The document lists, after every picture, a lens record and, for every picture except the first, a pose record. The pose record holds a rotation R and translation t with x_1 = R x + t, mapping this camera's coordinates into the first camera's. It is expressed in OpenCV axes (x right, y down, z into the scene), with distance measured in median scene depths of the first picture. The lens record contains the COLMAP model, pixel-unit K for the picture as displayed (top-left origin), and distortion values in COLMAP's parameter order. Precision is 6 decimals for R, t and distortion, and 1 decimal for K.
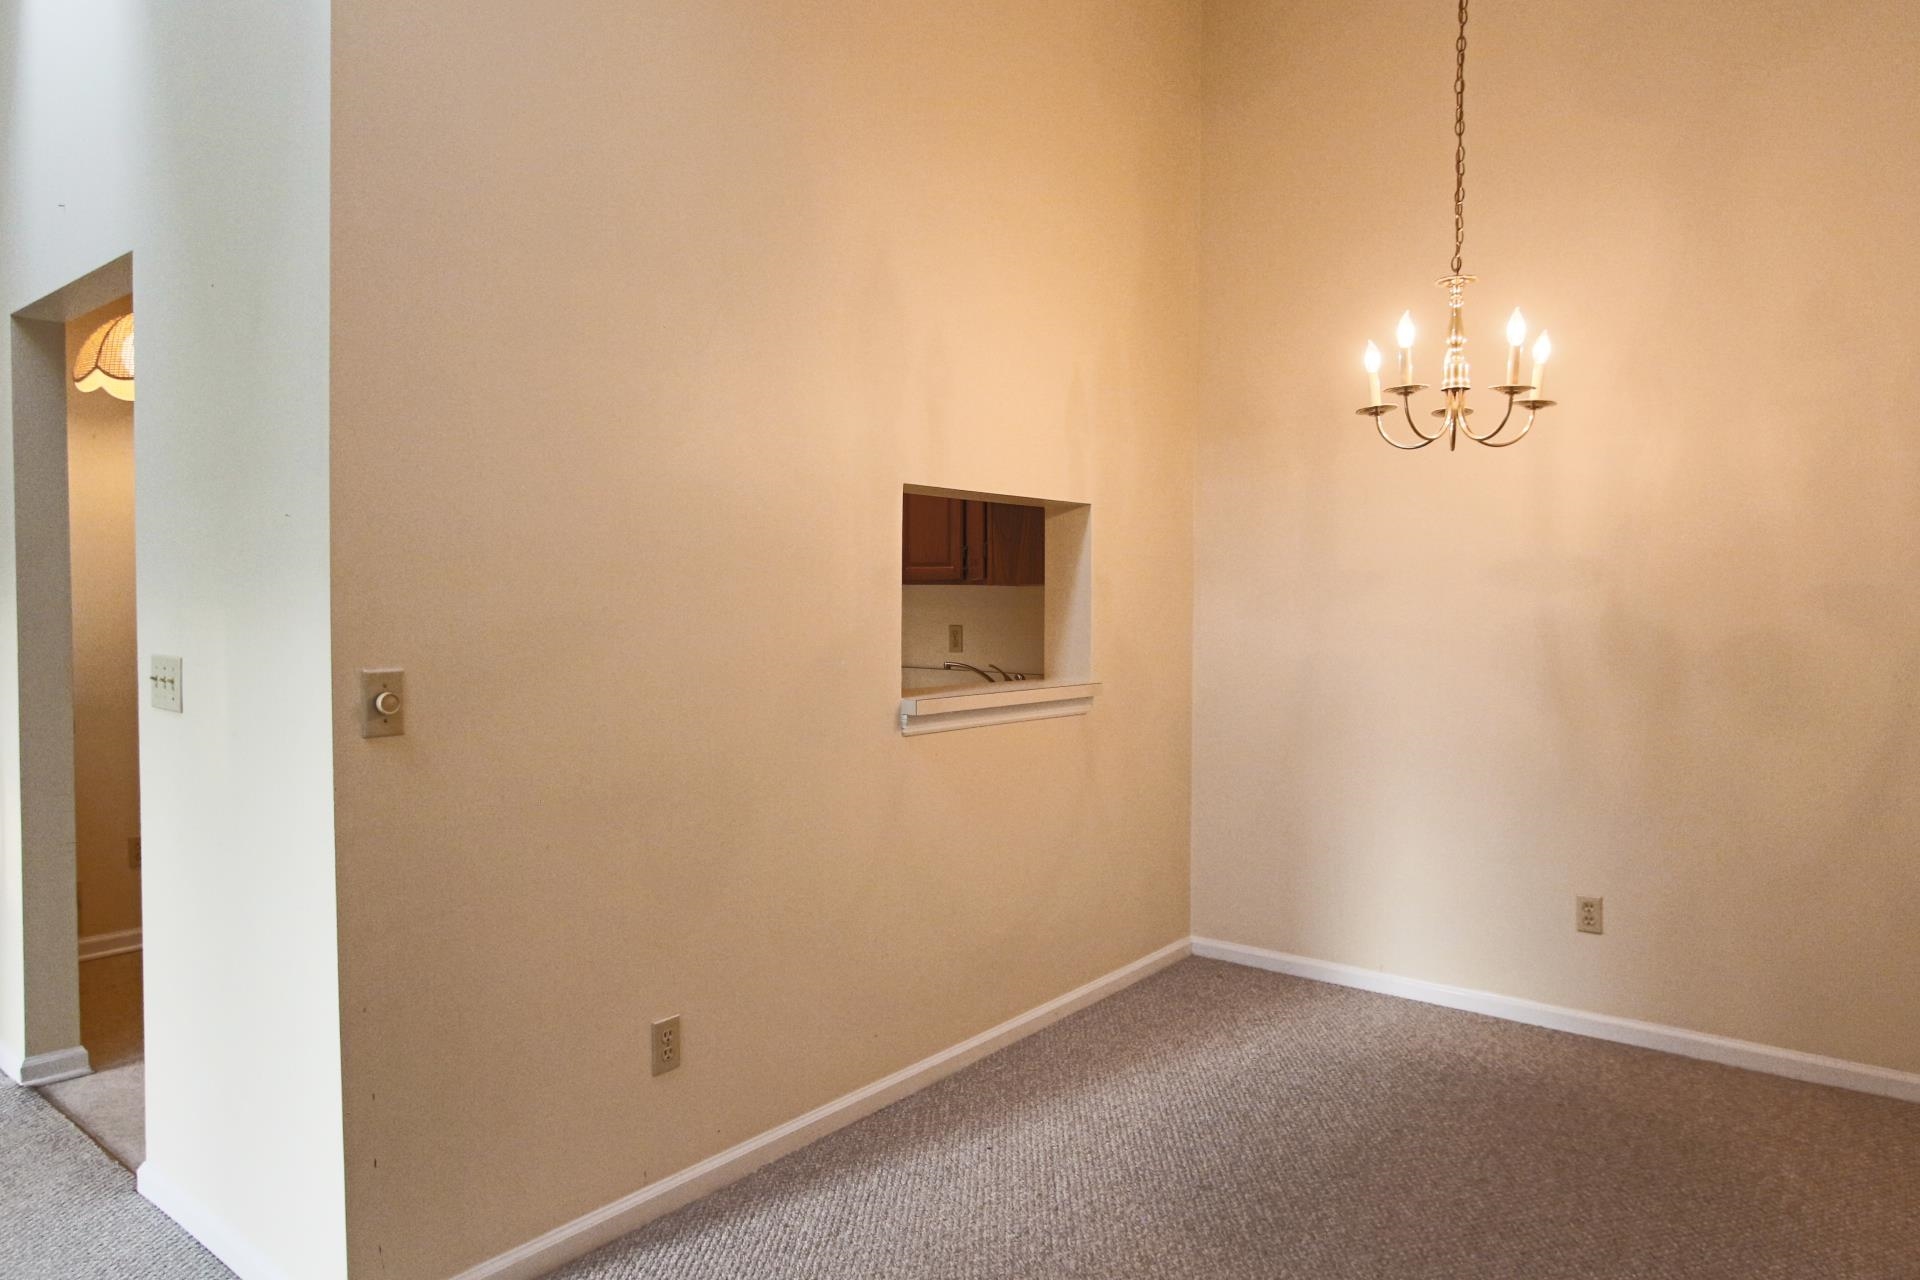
lens RADIAL K [[1186.4, 0, 955.5], [0, 1186.4, 640.0], [0, 0, 1]] dist [0.004086, -0.000834]
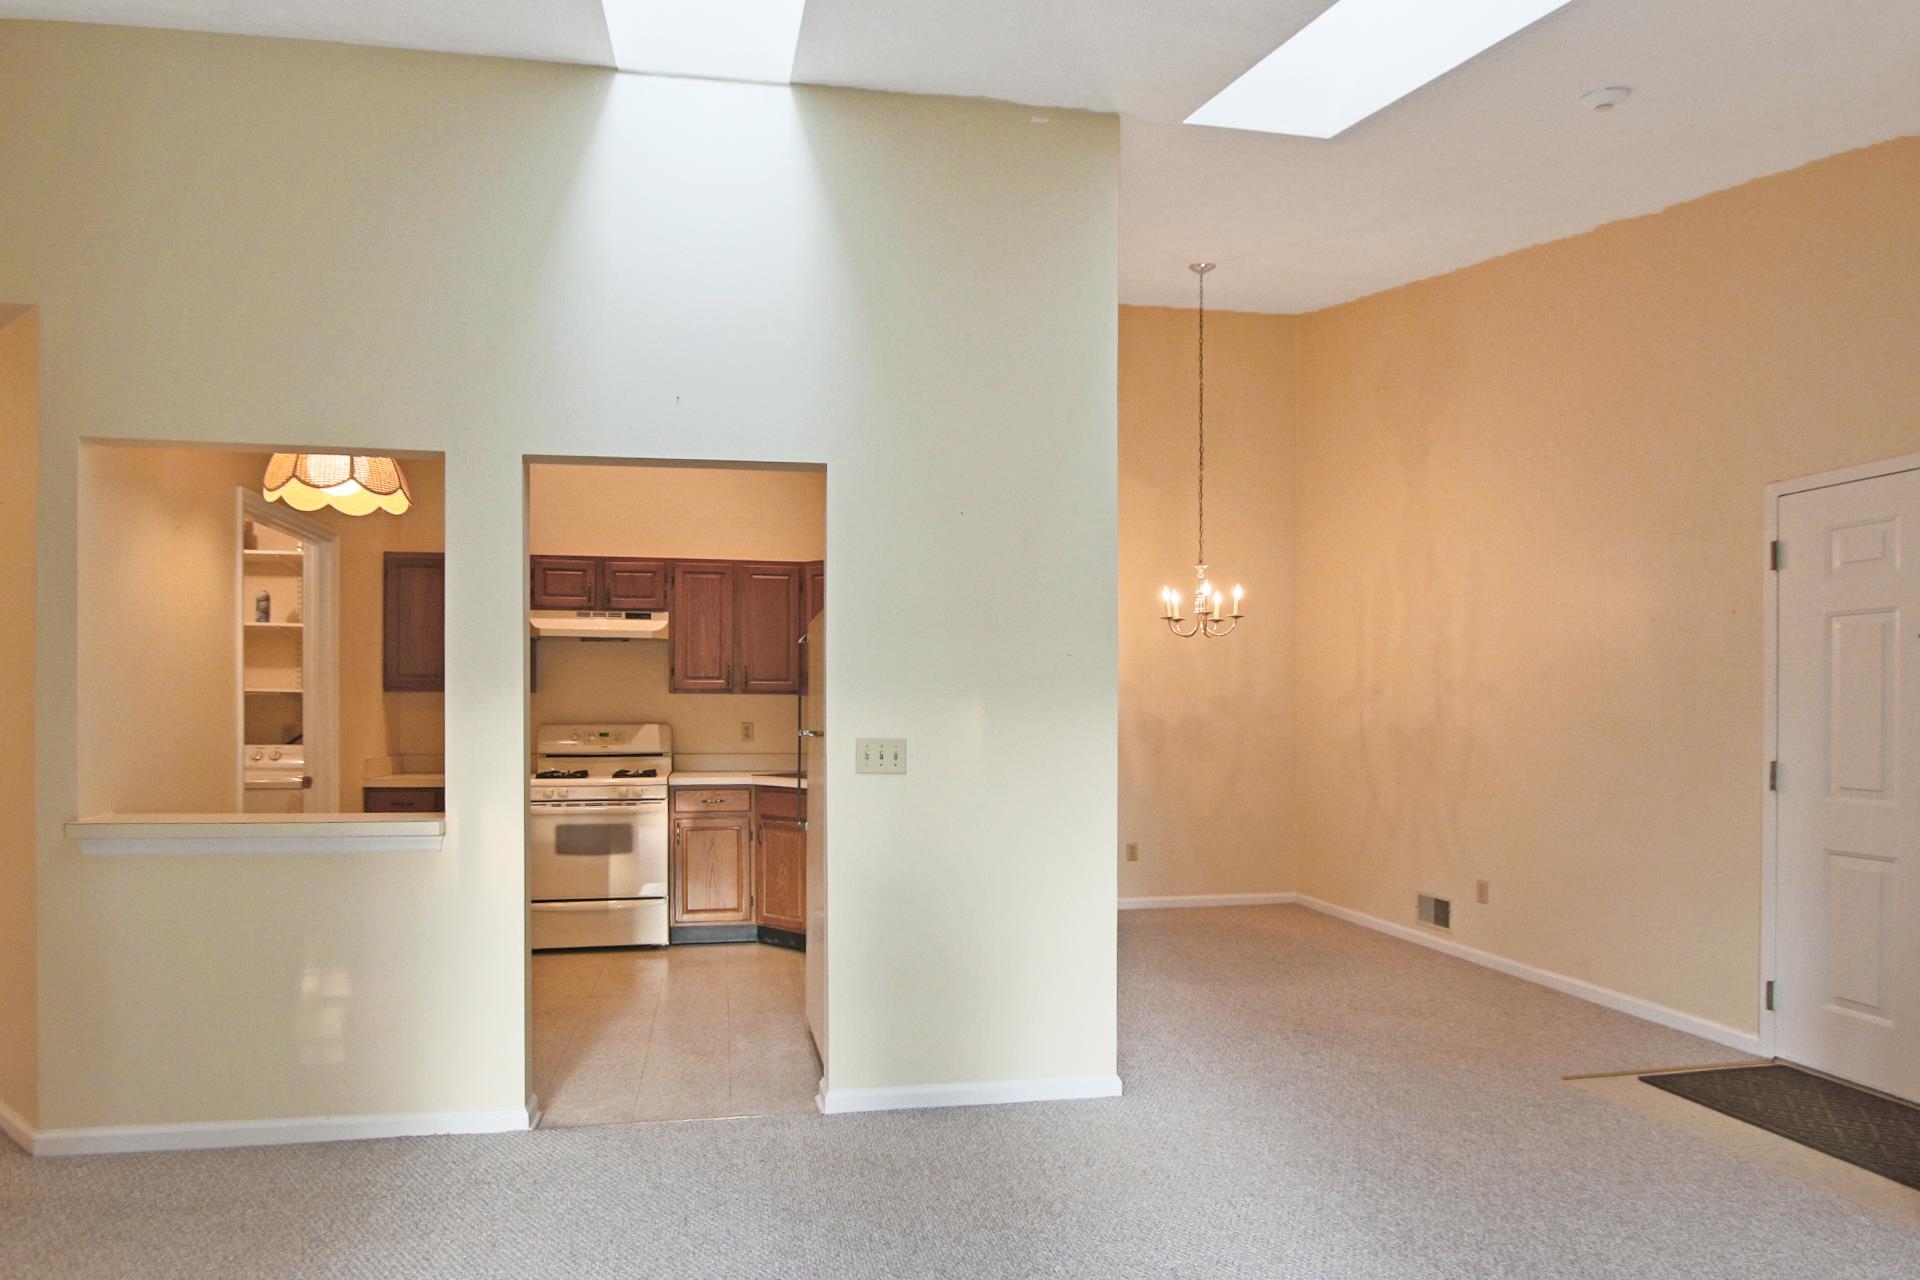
lens RADIAL K [[1057.6, 0, 827.2], [0, 1057.6, 710.4], [0, 0, 1]] dist [-0.013068, -0.000453]
pose [[0.695317, -0.005766, 0.718680, -1.243137], [0.028784, 0.999389, -0.019830, 0.000764], [-0.718126, 0.034475, 0.695058, 0.069910]]
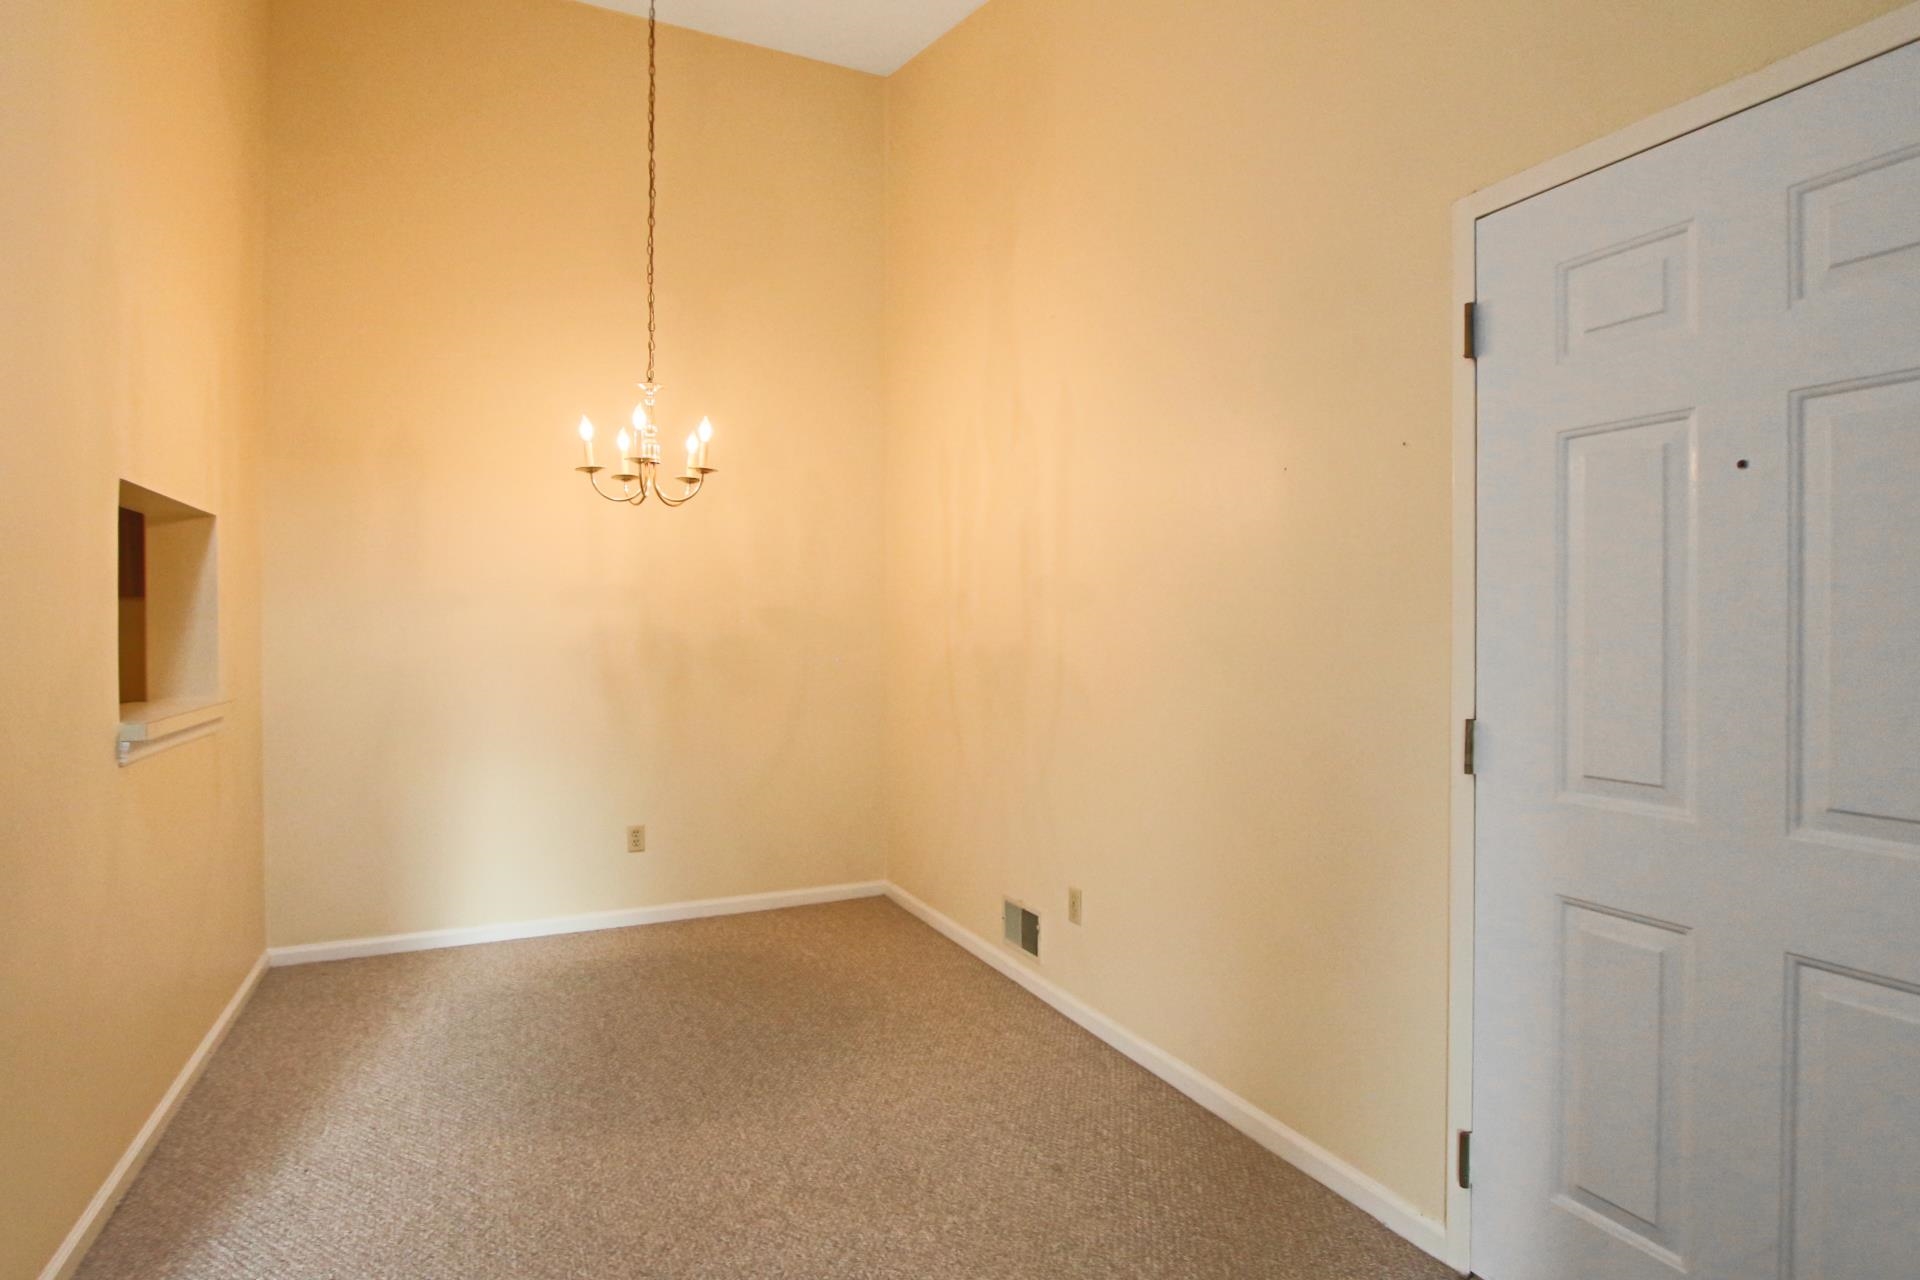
lens RADIAL K [[1057.6, 0, 913.6], [0, 1057.6, 624.3], [0, 0, 1]] dist [-0.013068, -0.000453]
pose [[0.465903, -0.001478, 0.884835, -0.433874], [0.032404, 0.999356, -0.015393, 0.007217], [-0.884242, 0.035843, 0.465651, 0.119654]]
